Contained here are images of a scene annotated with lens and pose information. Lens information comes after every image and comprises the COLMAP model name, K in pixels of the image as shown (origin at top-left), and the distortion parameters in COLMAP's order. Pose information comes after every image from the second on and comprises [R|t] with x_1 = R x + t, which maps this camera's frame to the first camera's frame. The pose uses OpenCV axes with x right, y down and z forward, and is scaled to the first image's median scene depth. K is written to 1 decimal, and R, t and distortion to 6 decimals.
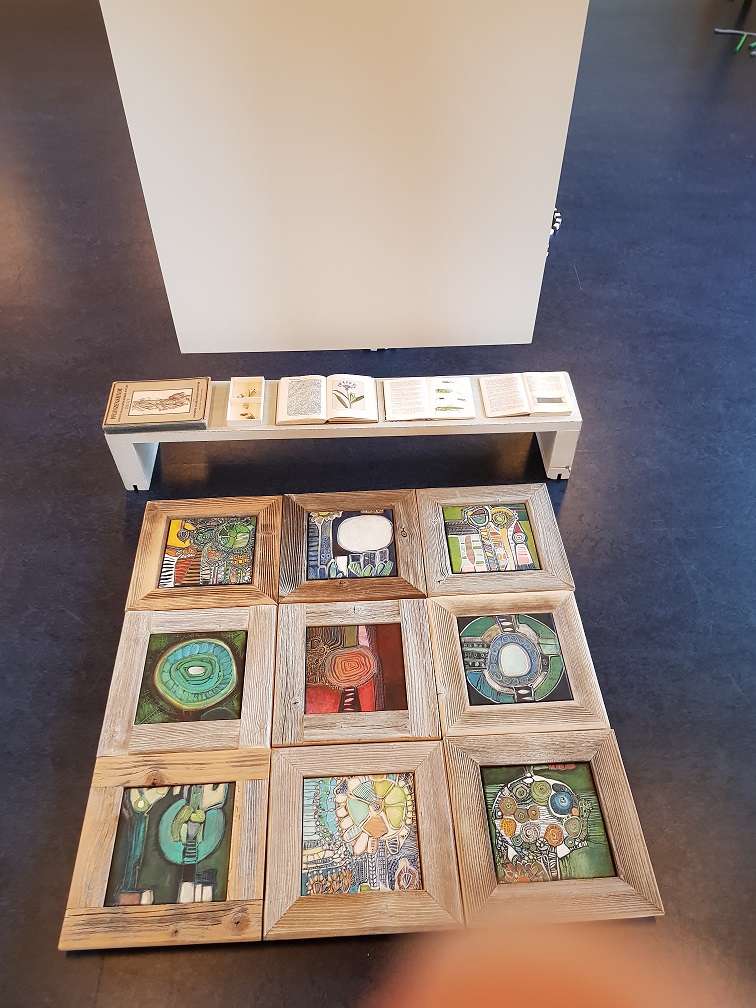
lens RADIAL K [[791.3, 0, 378.7], [0, 791.3, 503.3], [0, 0, 1]] dist [-0.003035, -0.014482]
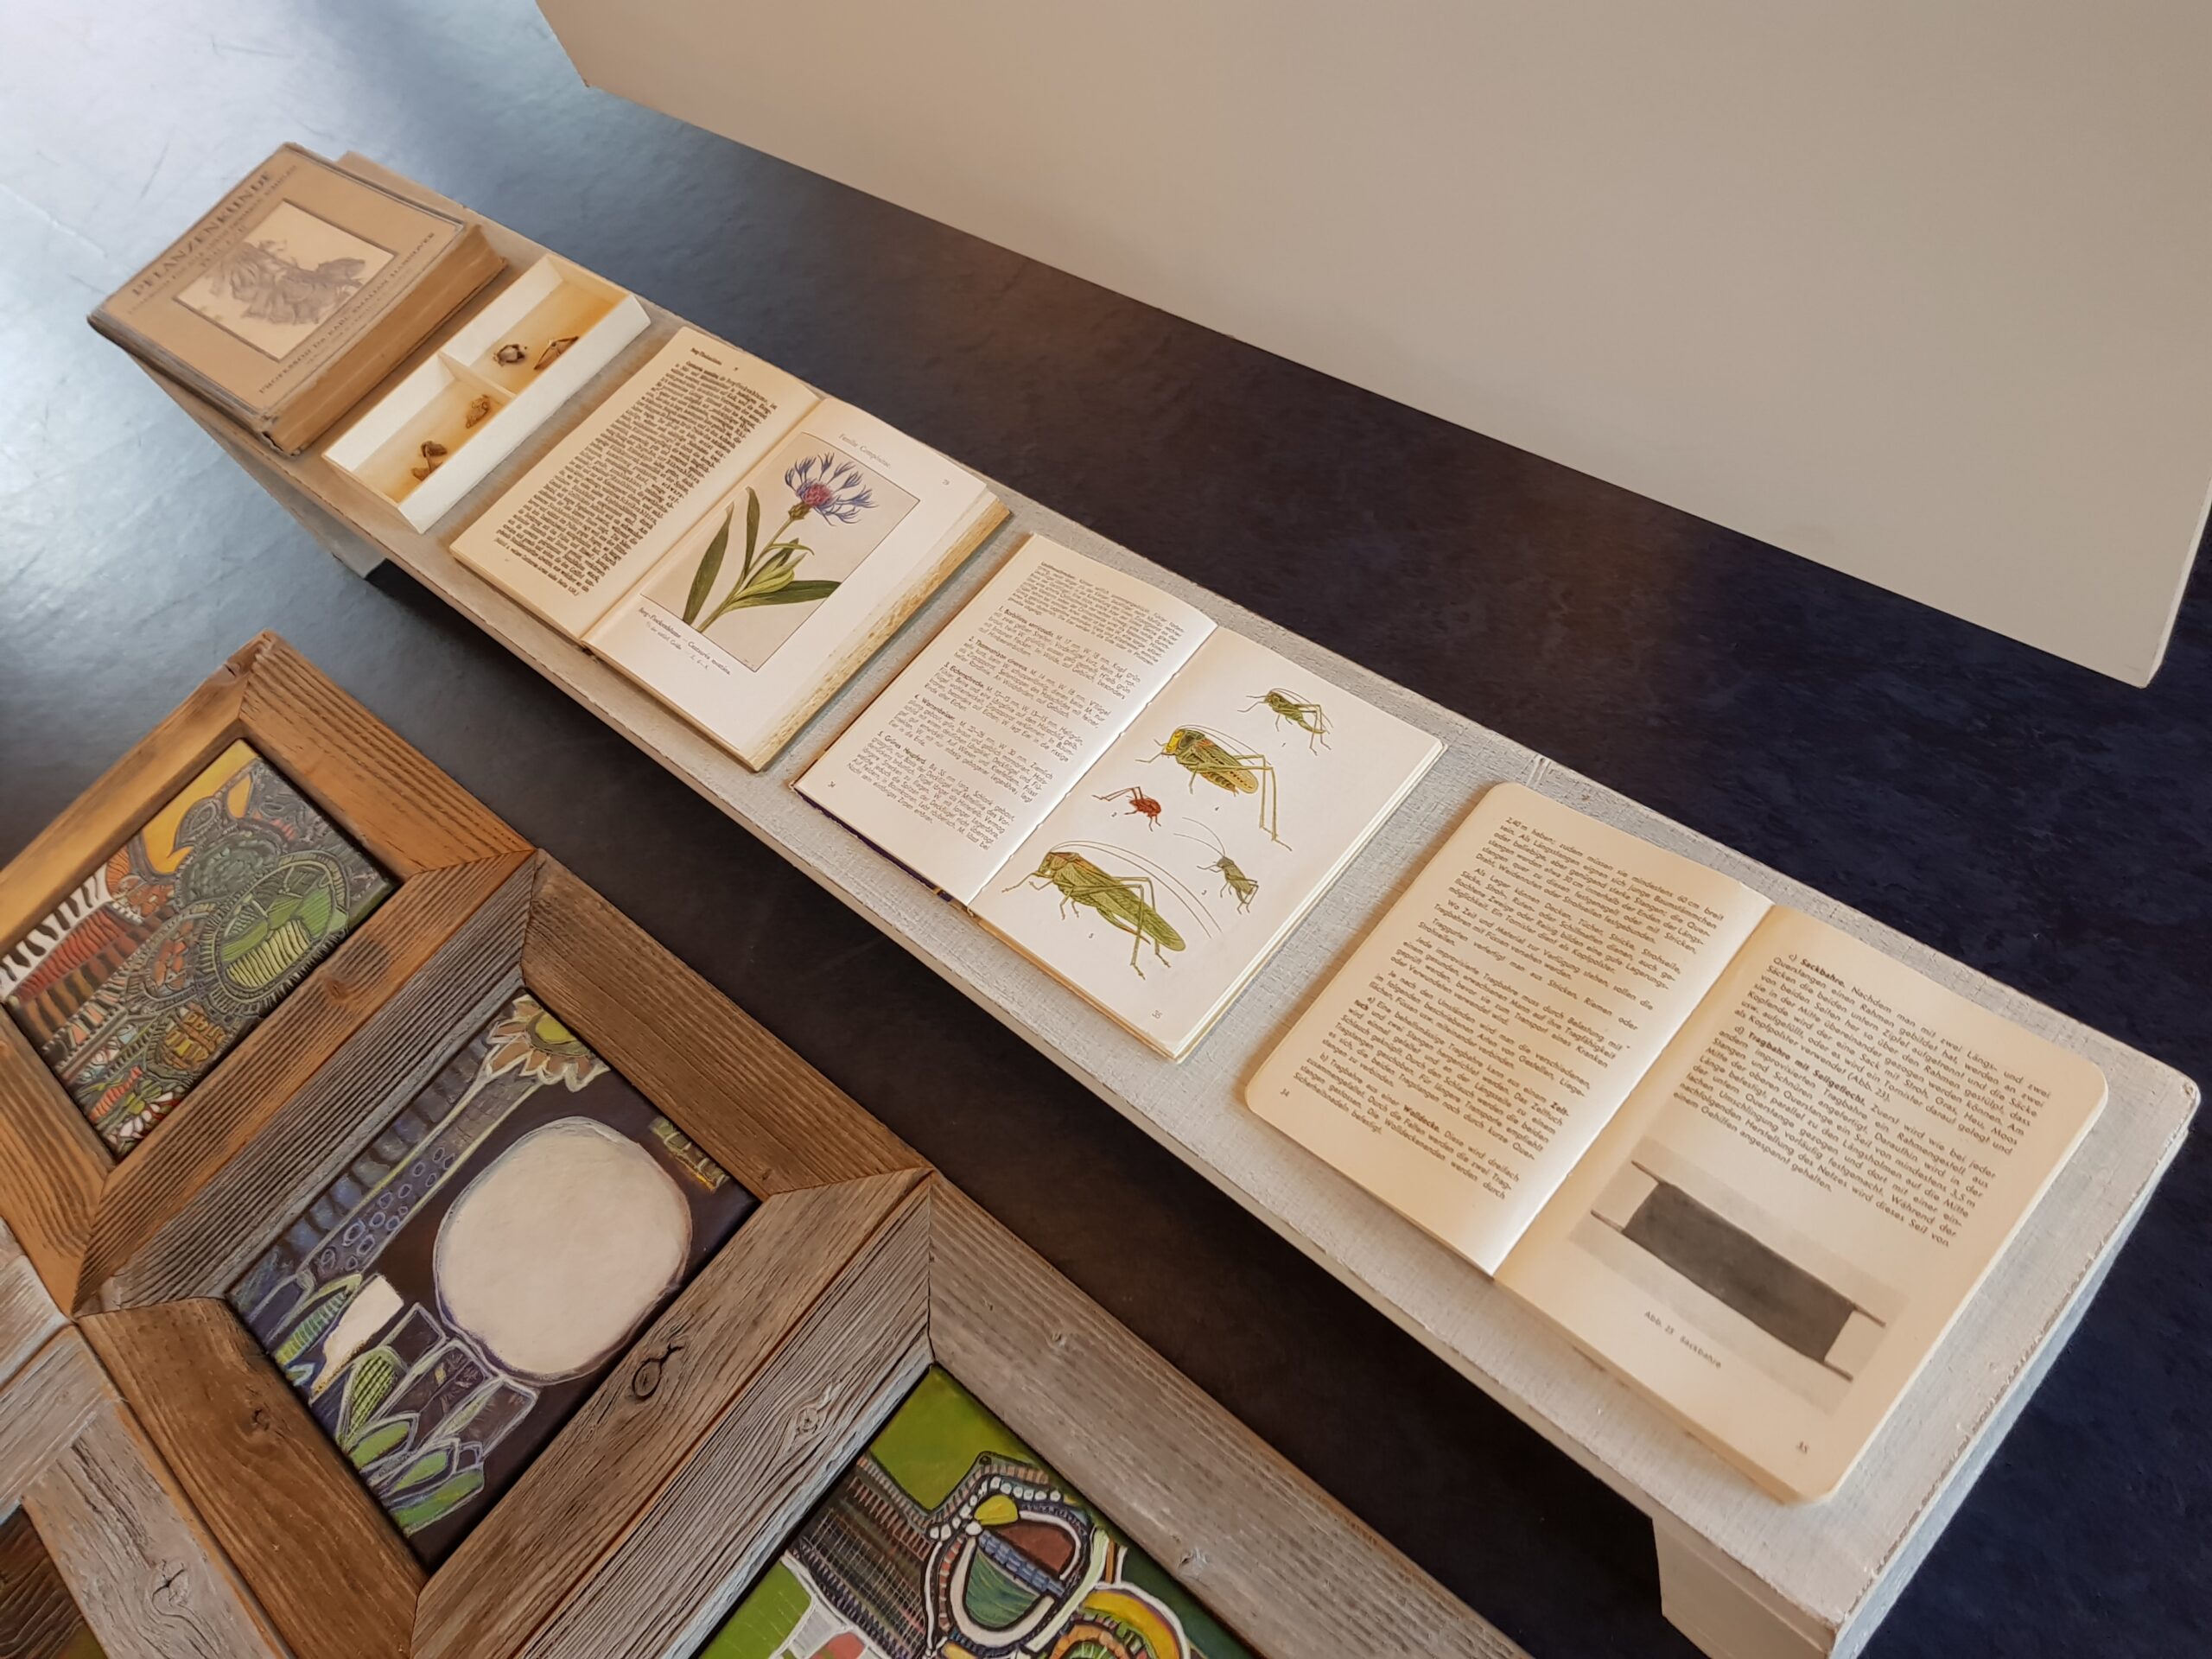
lens RADIAL K [[1736.5, 0, 1106.8], [0, 1736.5, 834.4], [0, 0, 1]] dist [-0.003035, -0.014482]
pose [[0.683541, 0.477304, -0.552225, 0.270770], [-0.309049, 0.874656, 0.373450, -0.259873], [0.661256, -0.084604, 0.745374, 0.781554]]
